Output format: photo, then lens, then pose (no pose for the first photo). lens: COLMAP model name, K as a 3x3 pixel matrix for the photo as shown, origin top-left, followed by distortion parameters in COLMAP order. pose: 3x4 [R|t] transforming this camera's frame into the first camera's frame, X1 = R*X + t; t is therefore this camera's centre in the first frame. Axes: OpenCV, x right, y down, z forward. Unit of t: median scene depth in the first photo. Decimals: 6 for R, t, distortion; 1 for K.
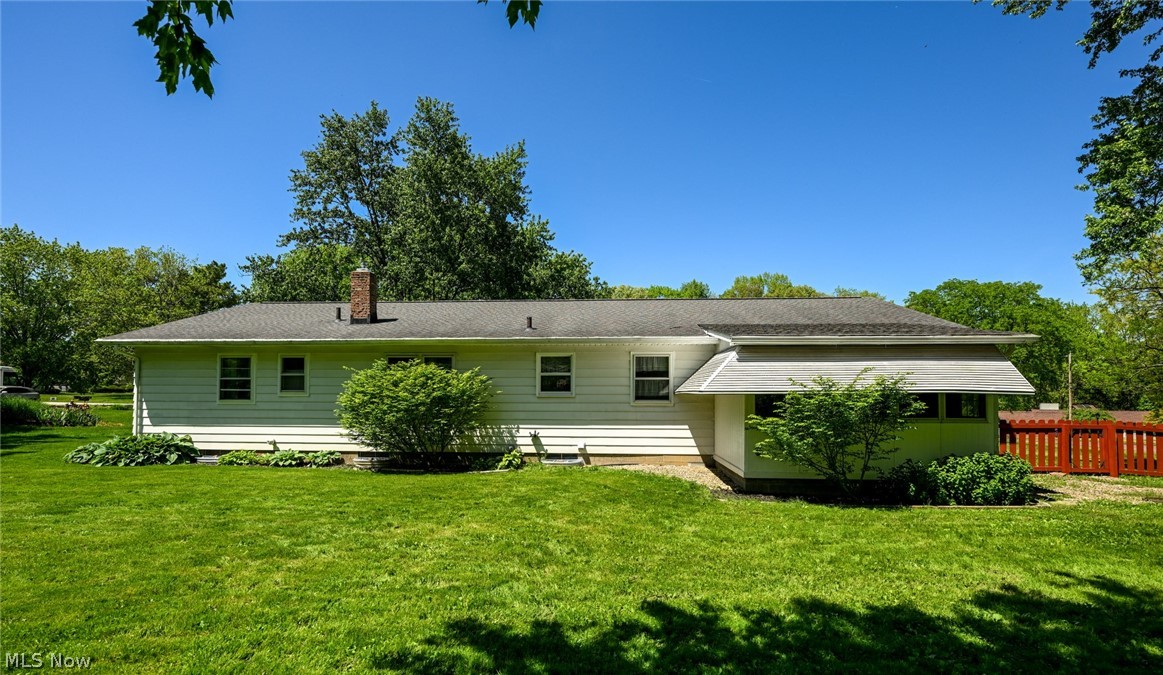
lens RADIAL K [[562.5, 0, 587.2], [0, 562.5, 374.7], [0, 0, 1]] dist [0.000022, 0.000061]
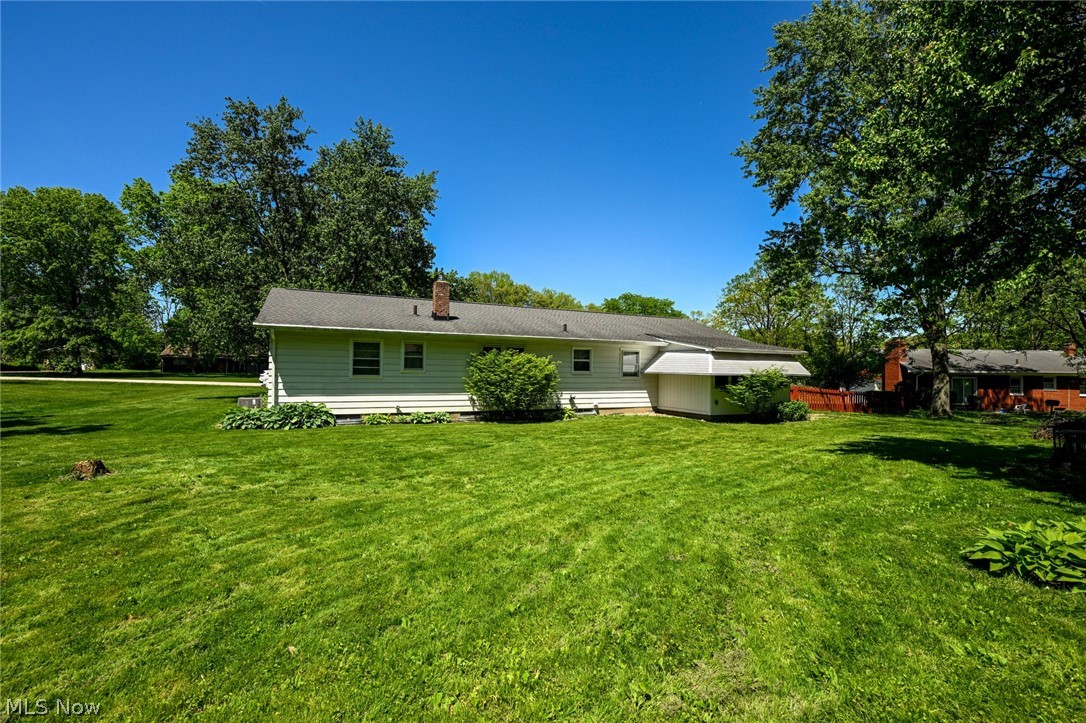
lens RADIAL K [[499.1, 0, 543.1], [0, 499.1, 357.5], [0, 0, 1]] dist [-0.002957, -0.000078]
pose [[0.863542, 0.021364, 0.503825, -0.867066], [-0.032548, 0.999380, 0.013409, -0.024831], [-0.503226, -0.027978, 0.863702, -0.197727]]
